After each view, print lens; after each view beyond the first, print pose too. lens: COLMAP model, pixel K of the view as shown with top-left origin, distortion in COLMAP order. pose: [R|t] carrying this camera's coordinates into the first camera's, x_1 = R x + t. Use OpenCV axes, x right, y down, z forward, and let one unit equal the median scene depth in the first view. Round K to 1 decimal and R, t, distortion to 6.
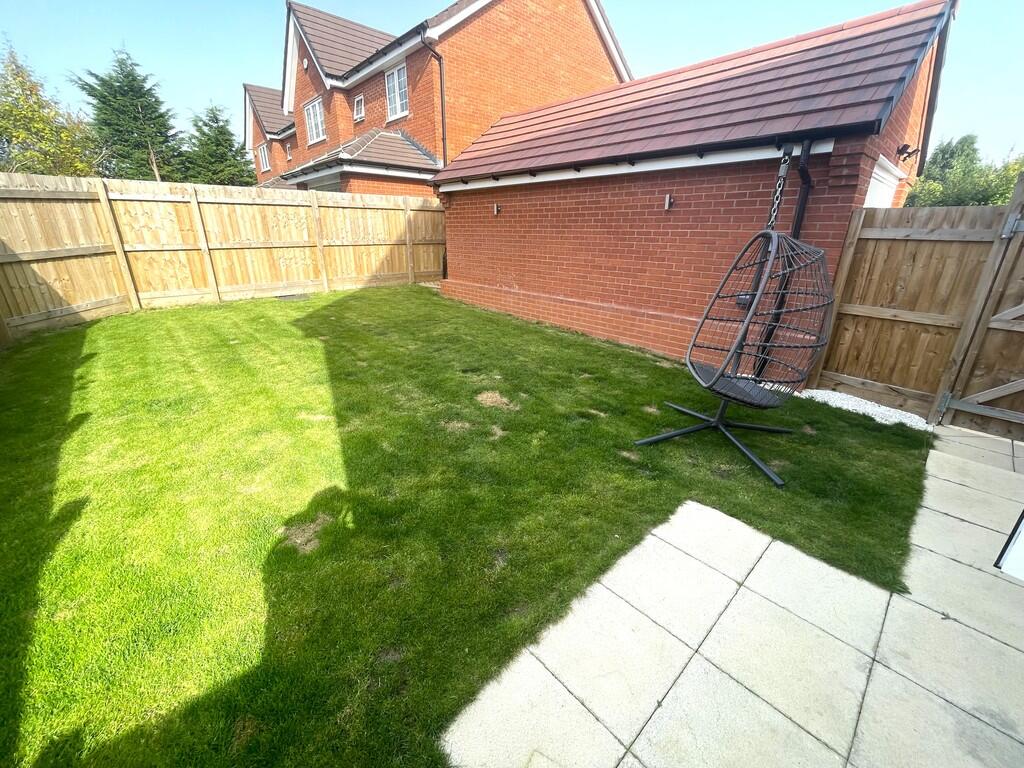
lens RADIAL K [[422.3, 0, 514.8], [0, 422.3, 382.5], [0, 0, 1]] dist [-0.001849, -0.000164]
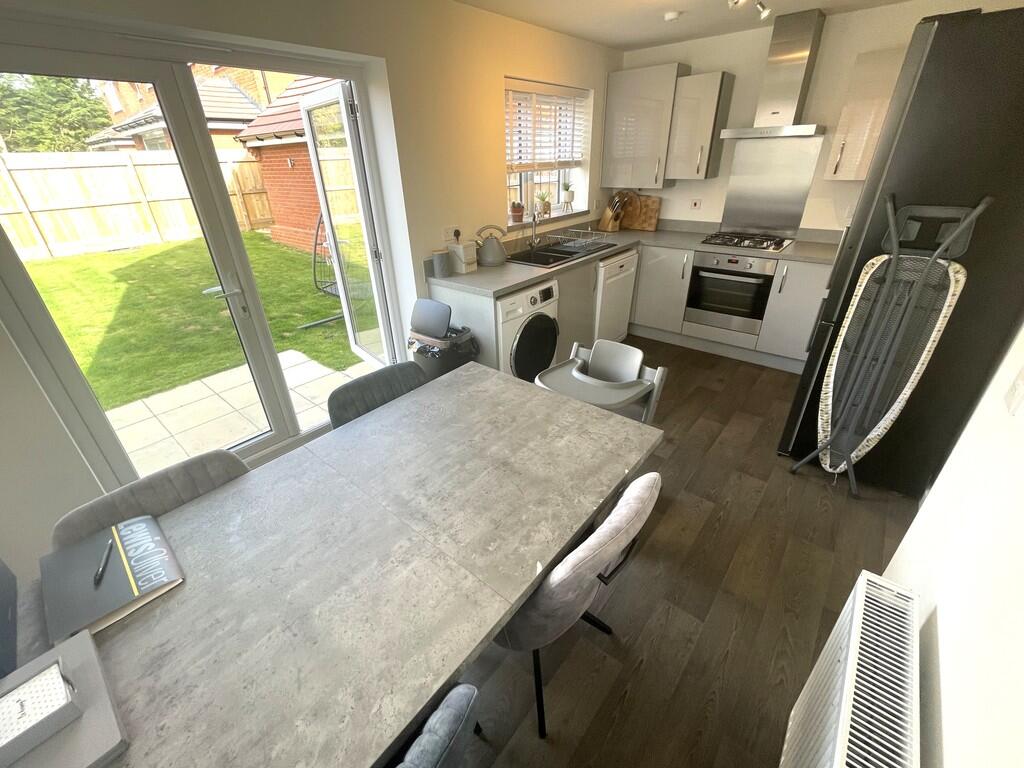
lens RADIAL K [[422.3, 0, 510.1], [0, 422.3, 383.7], [0, 0, 1]] dist [-0.001849, -0.000164]
pose [[0.990466, -0.094631, 0.100113, 0.465862], [0.079189, 0.985763, 0.148325, 0.090078], [-0.112724, -0.138983, 0.983858, -0.388066]]
